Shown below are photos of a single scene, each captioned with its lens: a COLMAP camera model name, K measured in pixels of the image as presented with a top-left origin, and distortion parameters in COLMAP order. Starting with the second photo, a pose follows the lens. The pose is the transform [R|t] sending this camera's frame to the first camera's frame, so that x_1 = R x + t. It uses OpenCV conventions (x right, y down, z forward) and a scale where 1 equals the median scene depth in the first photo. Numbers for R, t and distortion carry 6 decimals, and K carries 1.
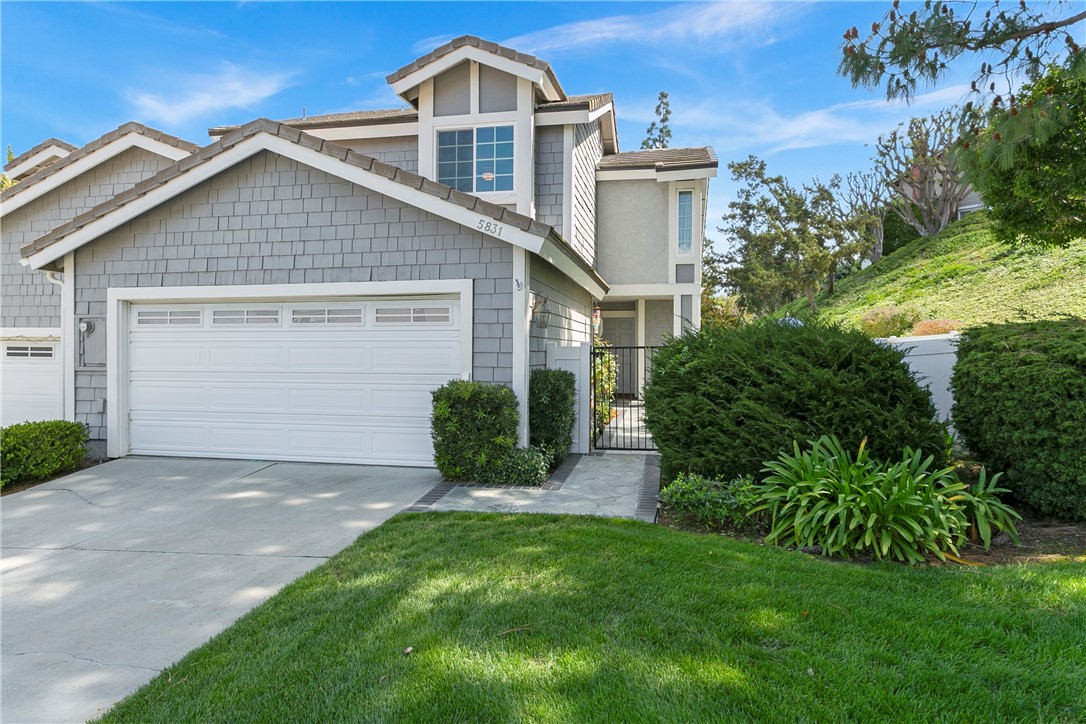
lens RADIAL K [[662.1, 0, 528.8], [0, 662.1, 351.8], [0, 0, 1]] dist [-0.003789, 0.006668]
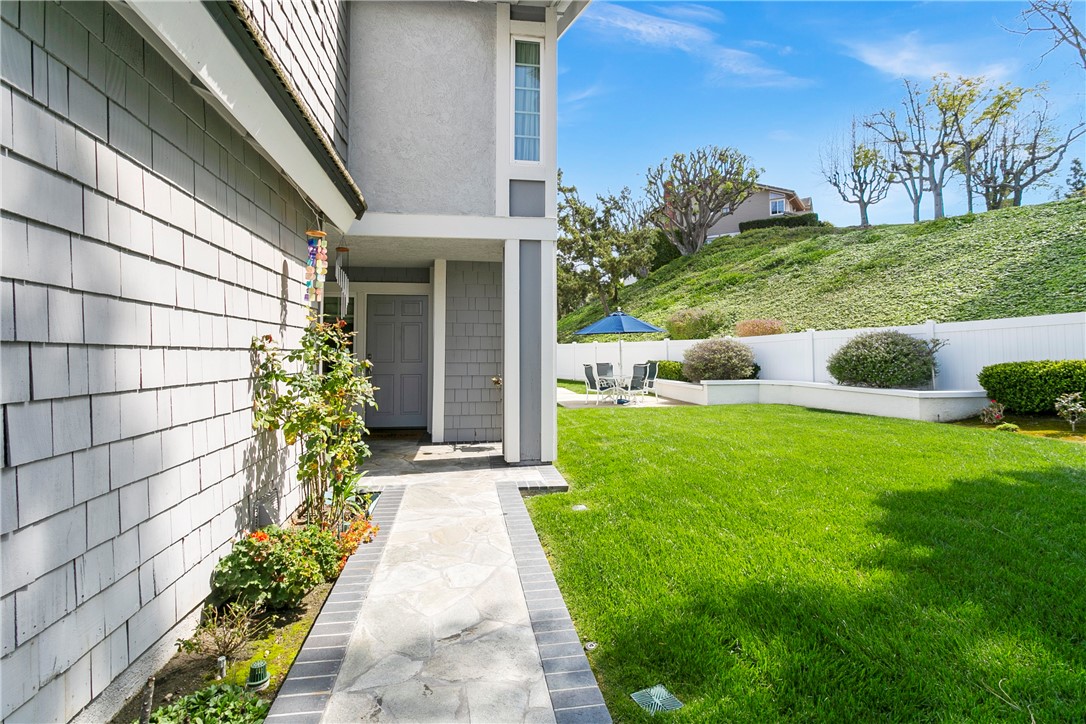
lens RADIAL K [[514.3, 0, 538.8], [0, 514.3, 329.4], [0, 0, 1]] dist [0.004301, 0.000617]
pose [[0.935635, 0.012995, 0.352728, 0.169450], [0.006166, 0.998568, -0.053143, 0.004845], [-0.352914, 0.051898, 0.934215, 1.008075]]
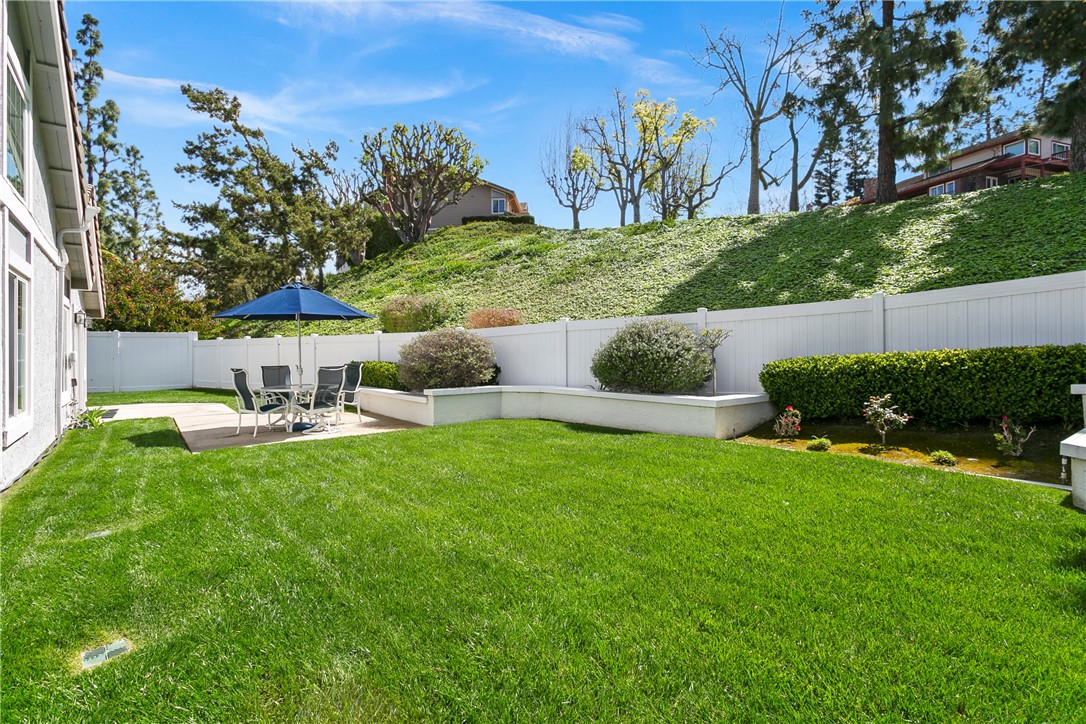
lens RADIAL K [[509.3, 0, 523.7], [0, 509.3, 351.3], [0, 0, 1]] dist [-0.008528, 0.001288]
pose [[0.648453, -0.000251, 0.761255, 0.463738], [0.012149, 0.999876, -0.010019, 0.012473], [-0.761158, 0.015745, 0.648375, 1.393691]]
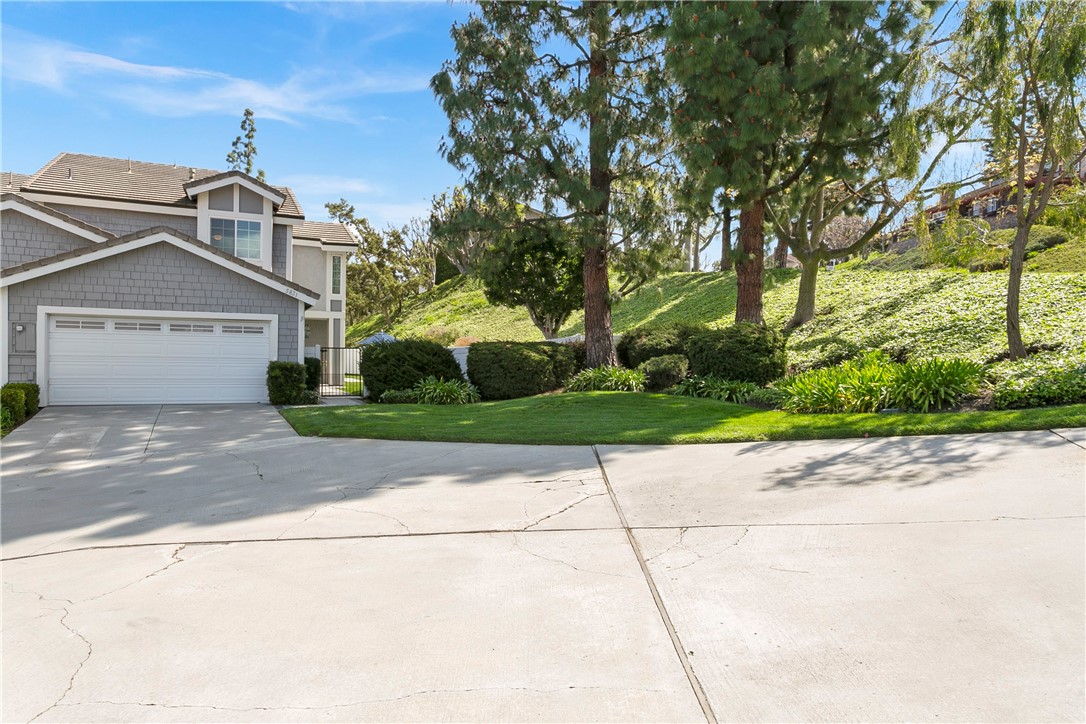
lens RADIAL K [[758.4, 0, 541.3], [0, 758.4, 365.6], [0, 0, 1]] dist [0.022055, 0.010215]
pose [[0.801979, 0.008099, 0.597298, -0.780125], [-0.010009, 0.999950, -0.000119, 0.043436], [-0.597269, -0.005883, 0.802019, -1.337982]]
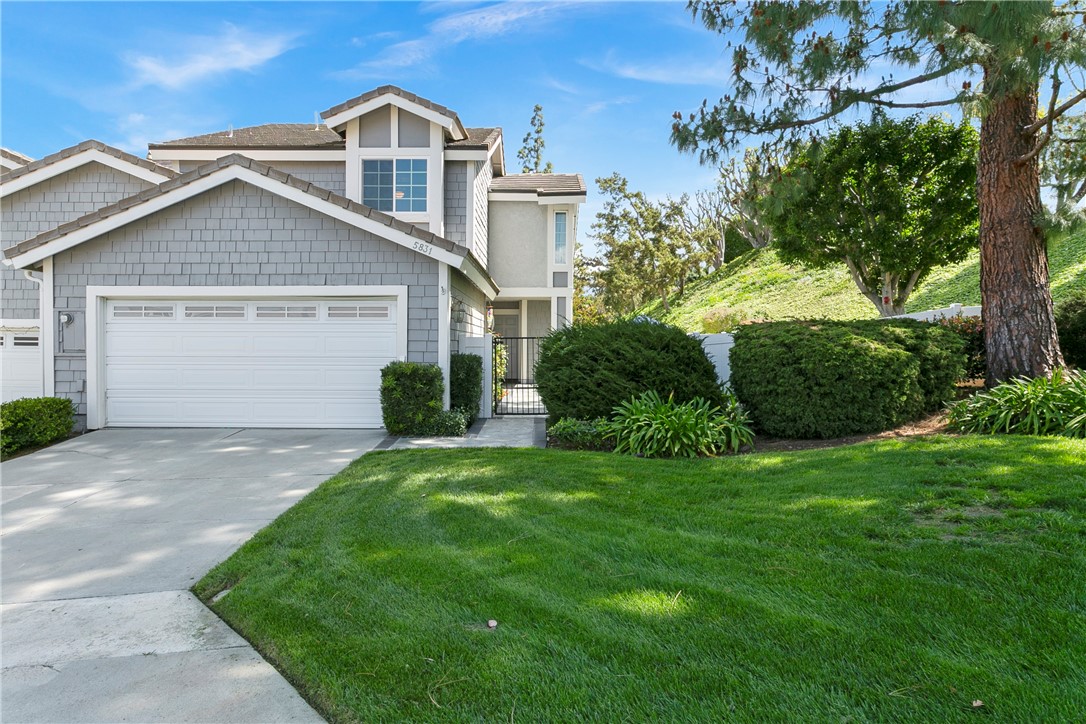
lens RADIAL K [[662.1, 0, 528.0], [0, 662.1, 352.5], [0, 0, 1]] dist [-0.003789, 0.006668]
pose [[0.982013, -0.000186, 0.188816, -0.087260], [-0.001128, 0.999976, 0.006850, 0.013480], [-0.188813, -0.006939, 0.981989, -0.311705]]
